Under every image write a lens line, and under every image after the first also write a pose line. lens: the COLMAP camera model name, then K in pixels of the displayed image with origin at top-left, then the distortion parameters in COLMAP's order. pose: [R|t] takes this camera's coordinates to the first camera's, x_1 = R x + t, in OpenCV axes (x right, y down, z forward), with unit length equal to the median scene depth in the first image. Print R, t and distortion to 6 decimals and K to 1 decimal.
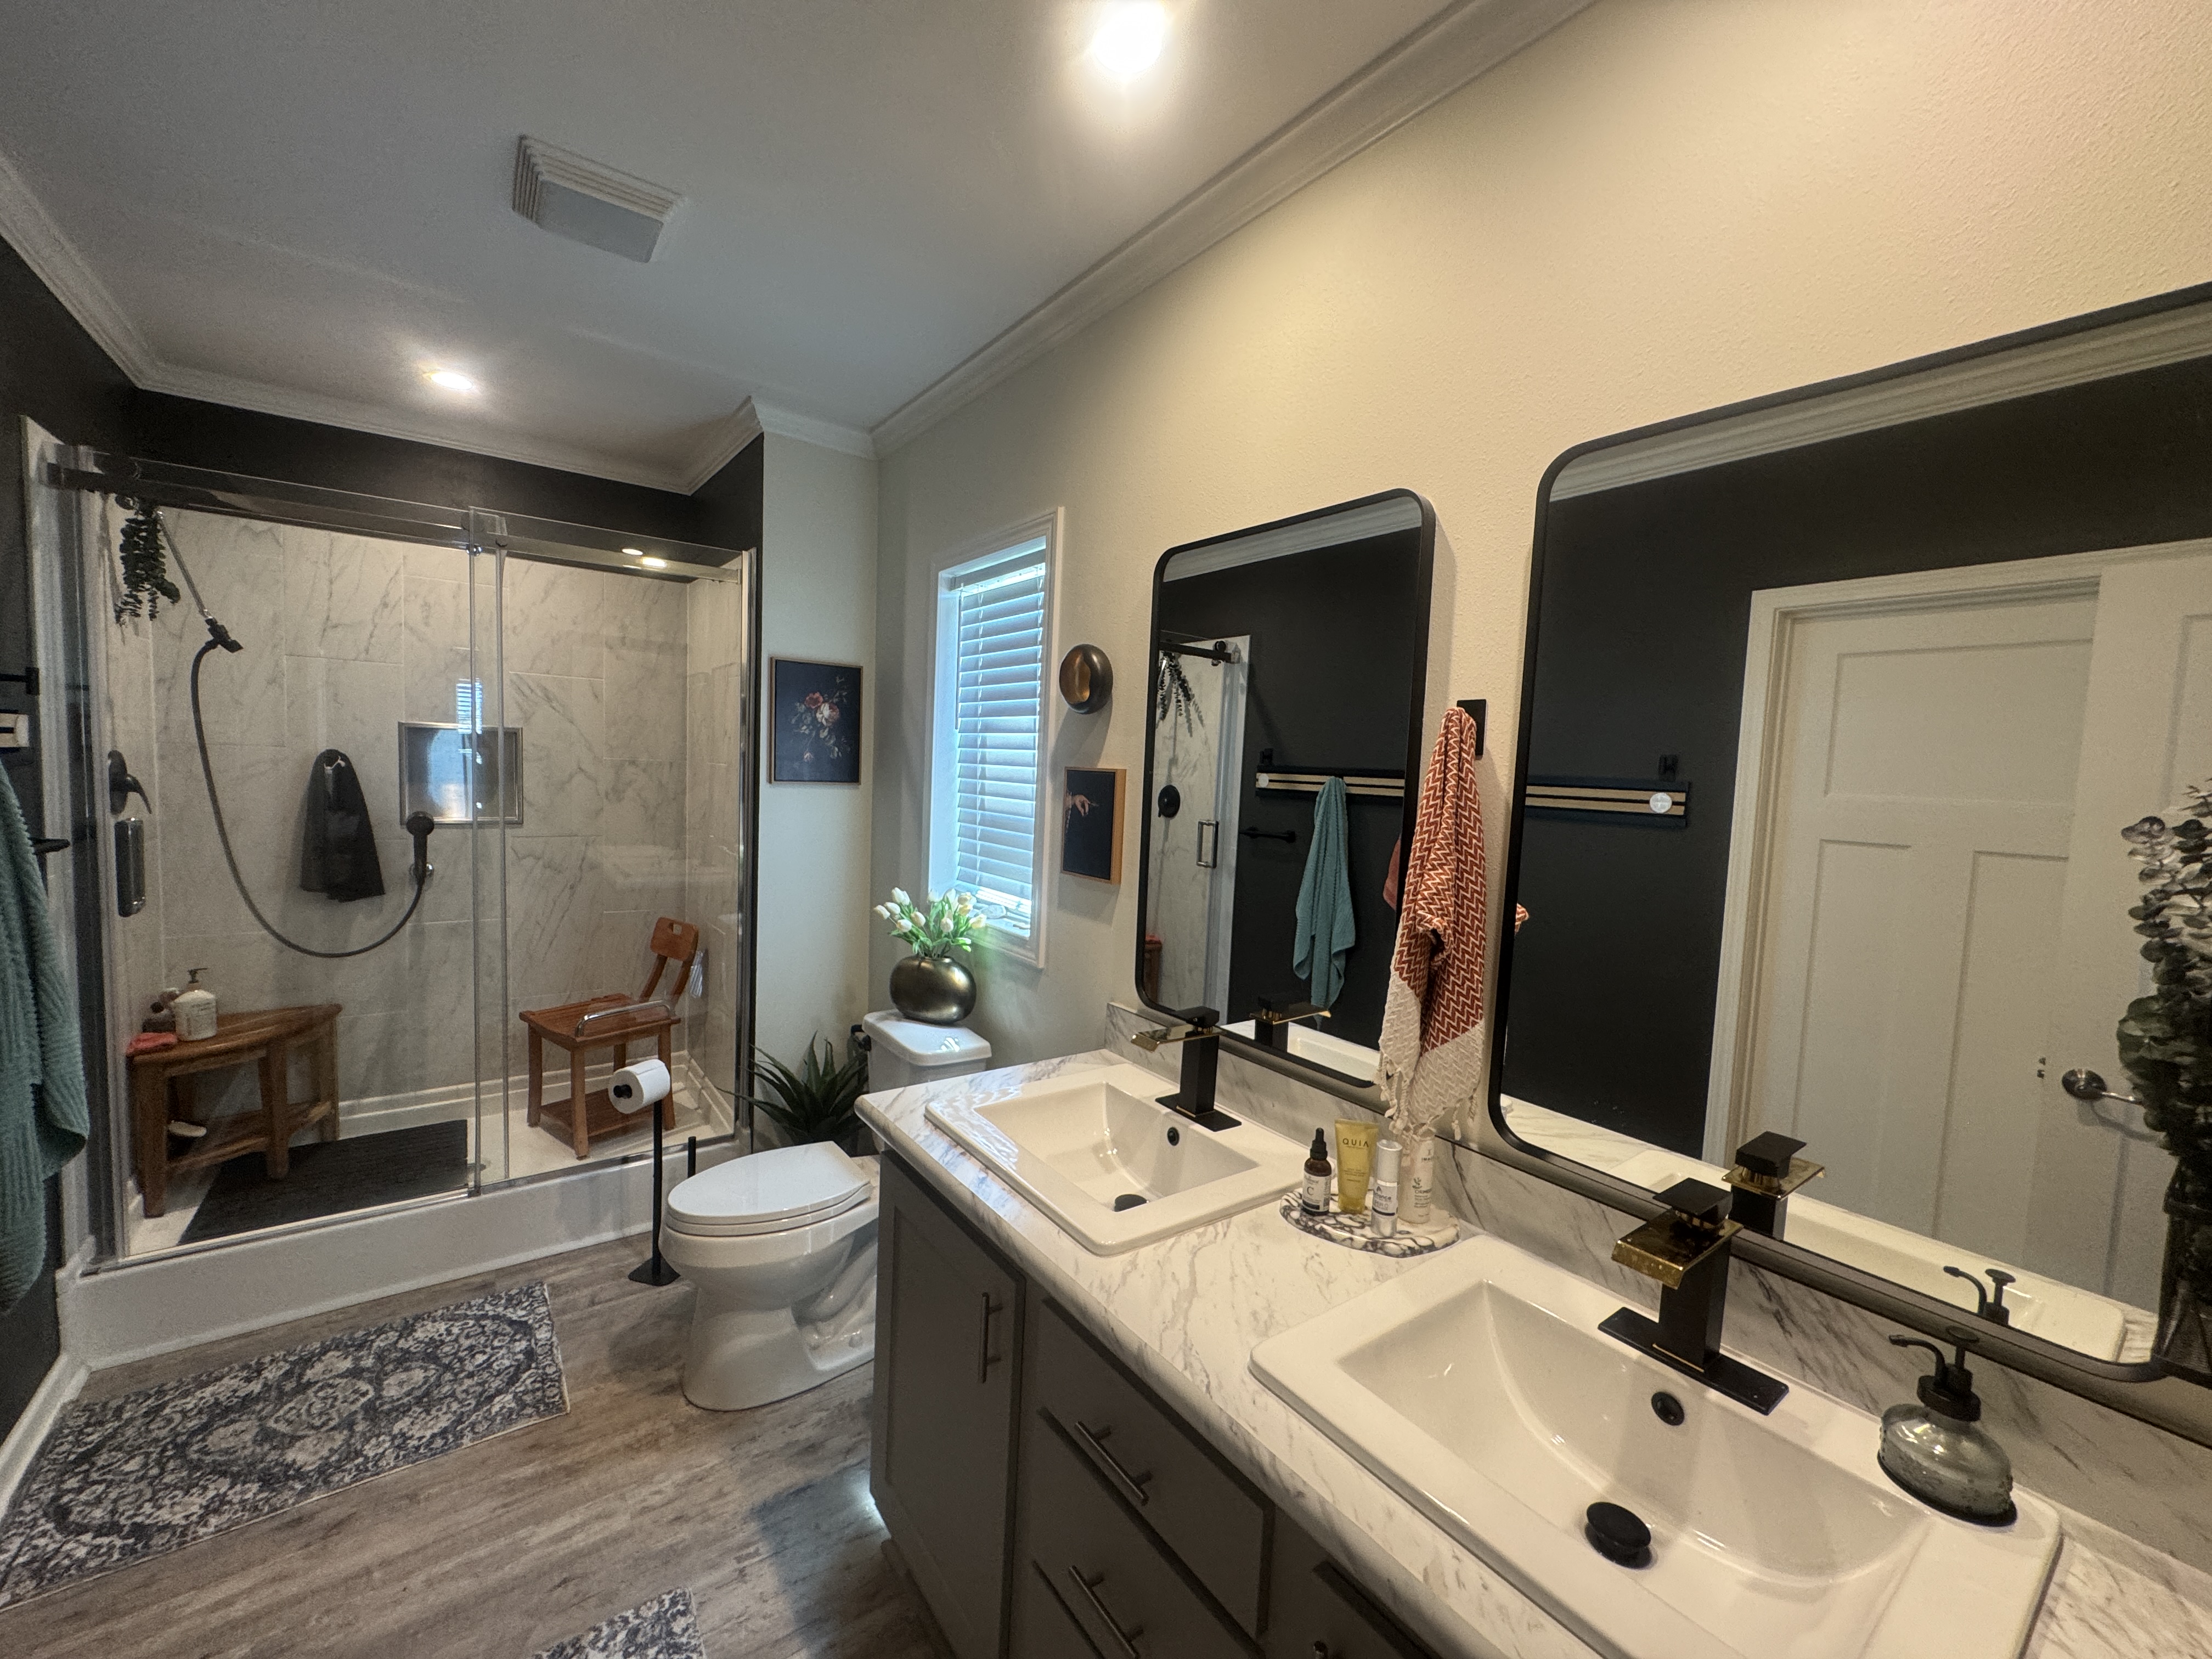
lens RADIAL K [[884.8, 0, 1106.6], [0, 884.8, 828.2], [0, 0, 1]] dist [0.001051, 0.000460]
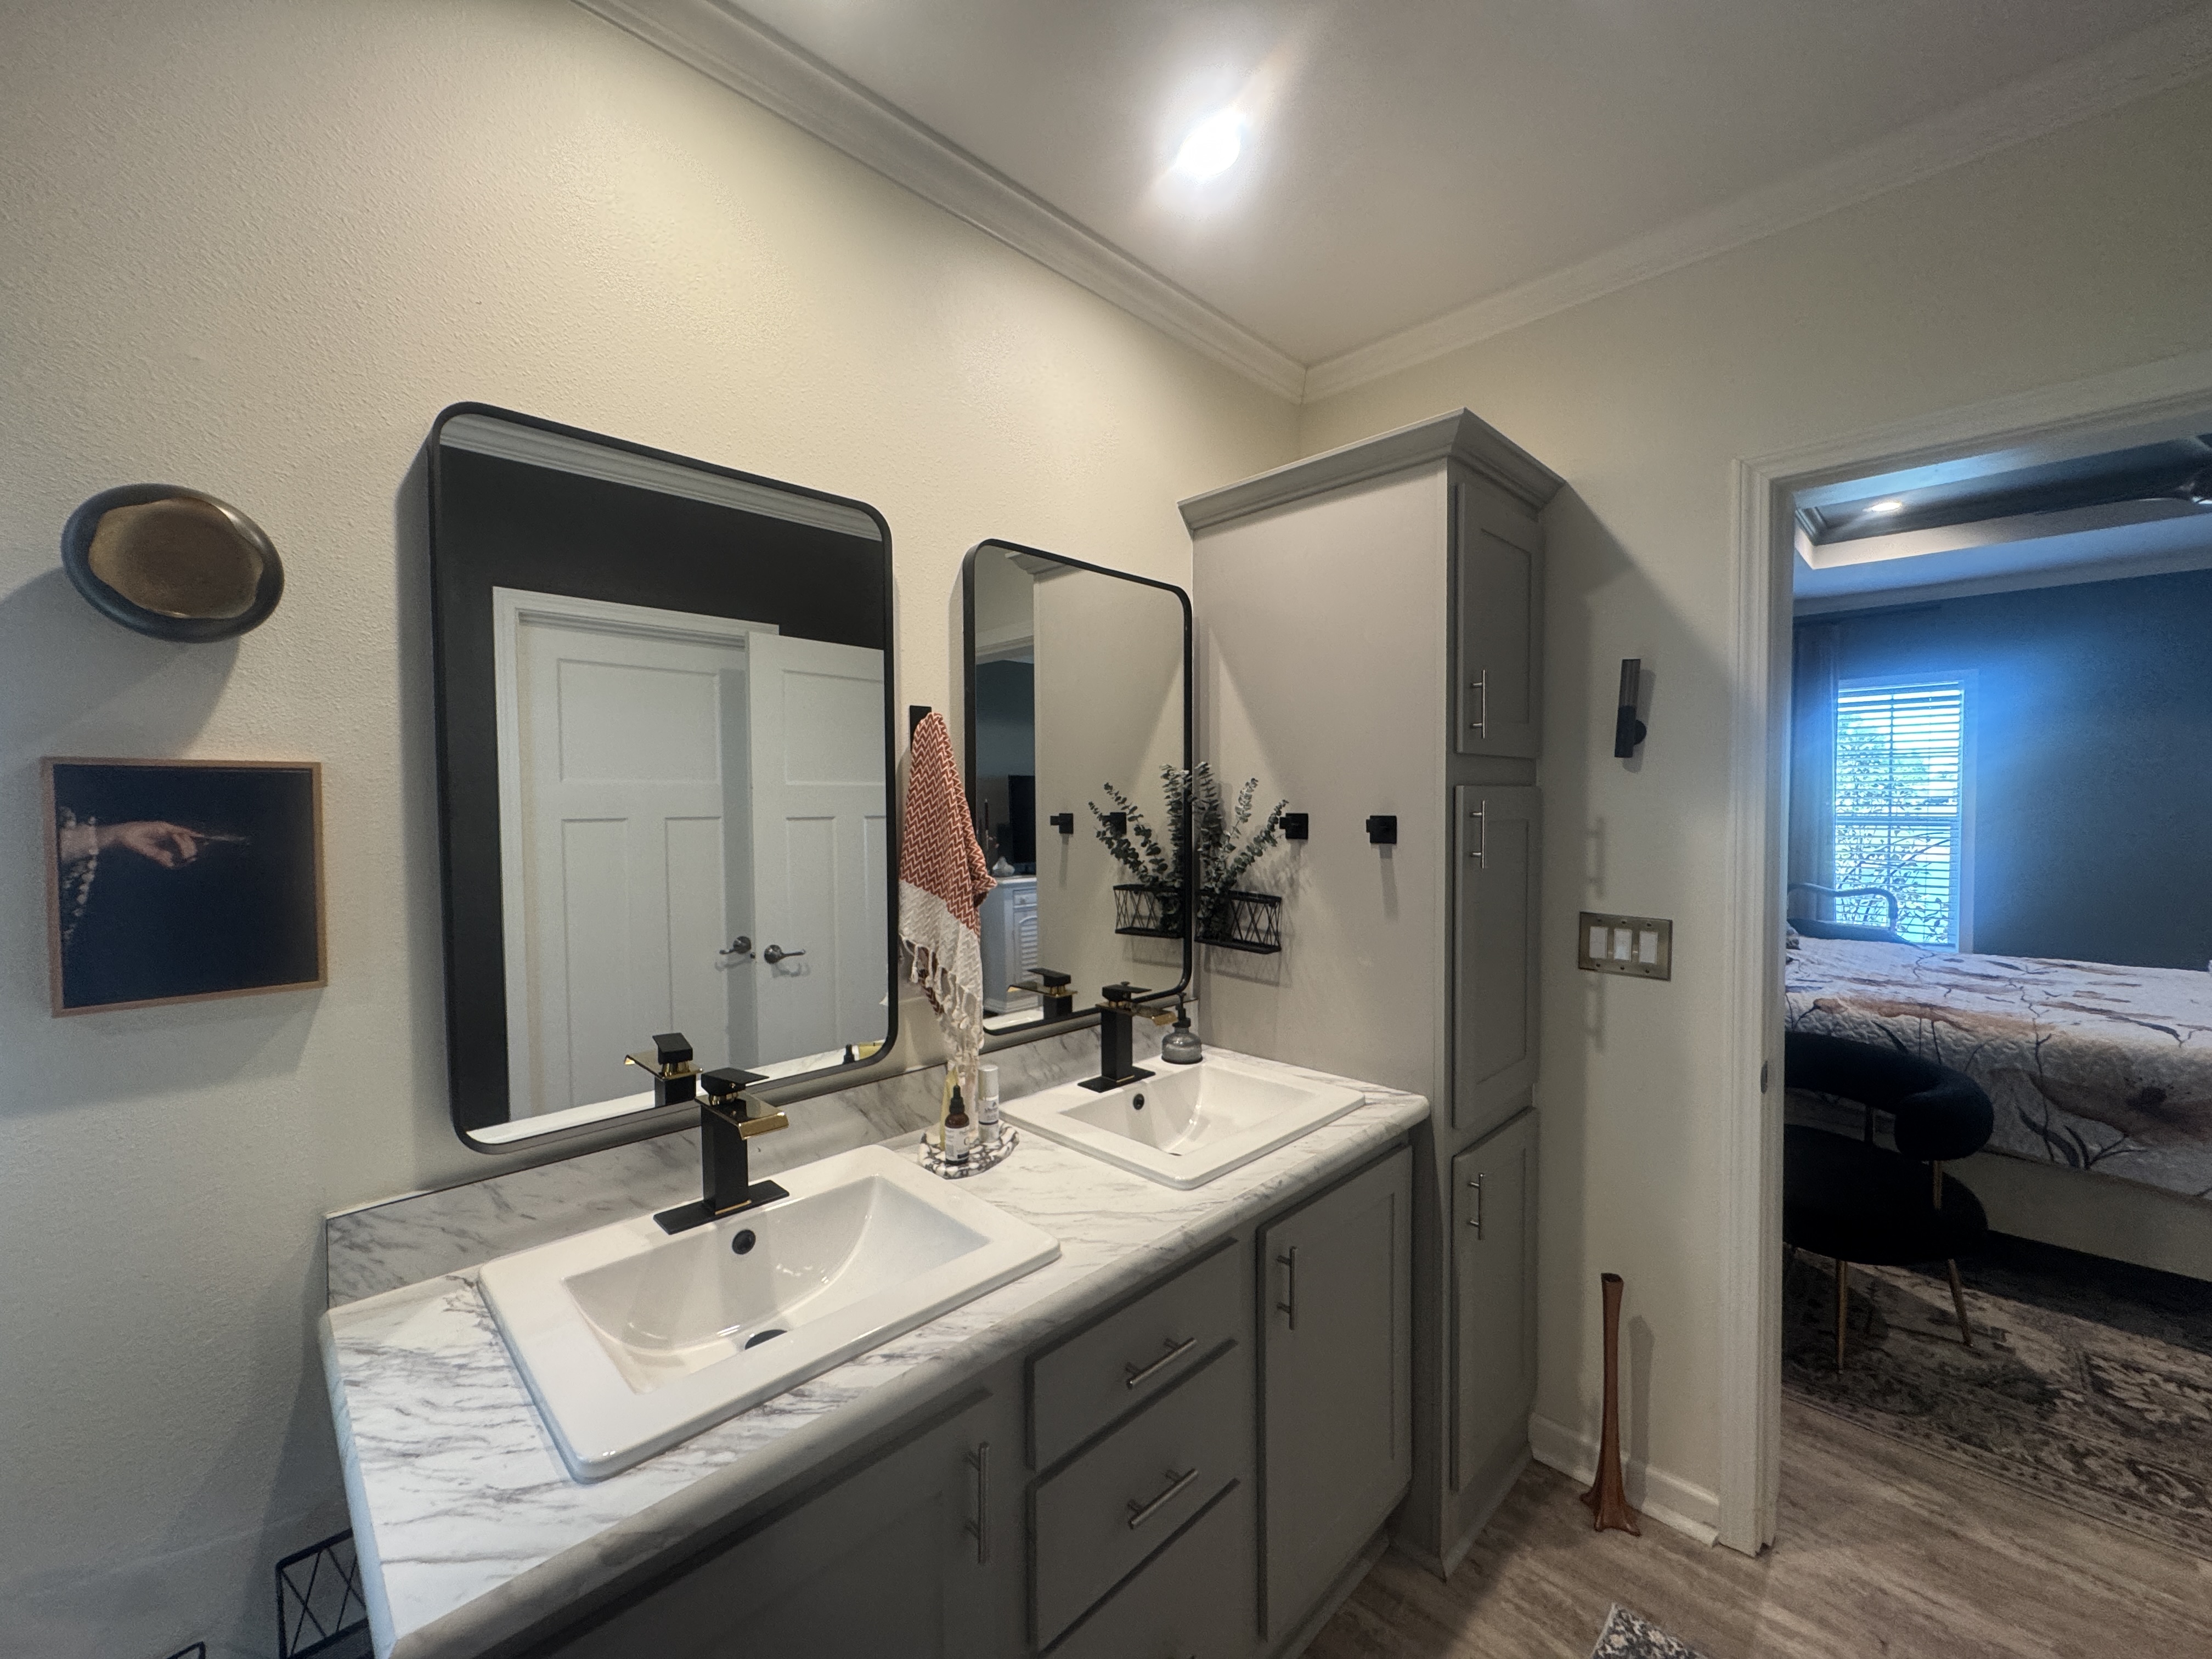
lens RADIAL K [[884.8, 0, 1114.7], [0, 884.8, 830.6], [0, 0, 1]] dist [0.001051, 0.000460]
pose [[-0.143020, -0.082865, 0.986245, -0.548268], [0.066464, 0.993435, 0.093108, -0.043459], [-0.987486, 0.078866, -0.136574, 0.598755]]
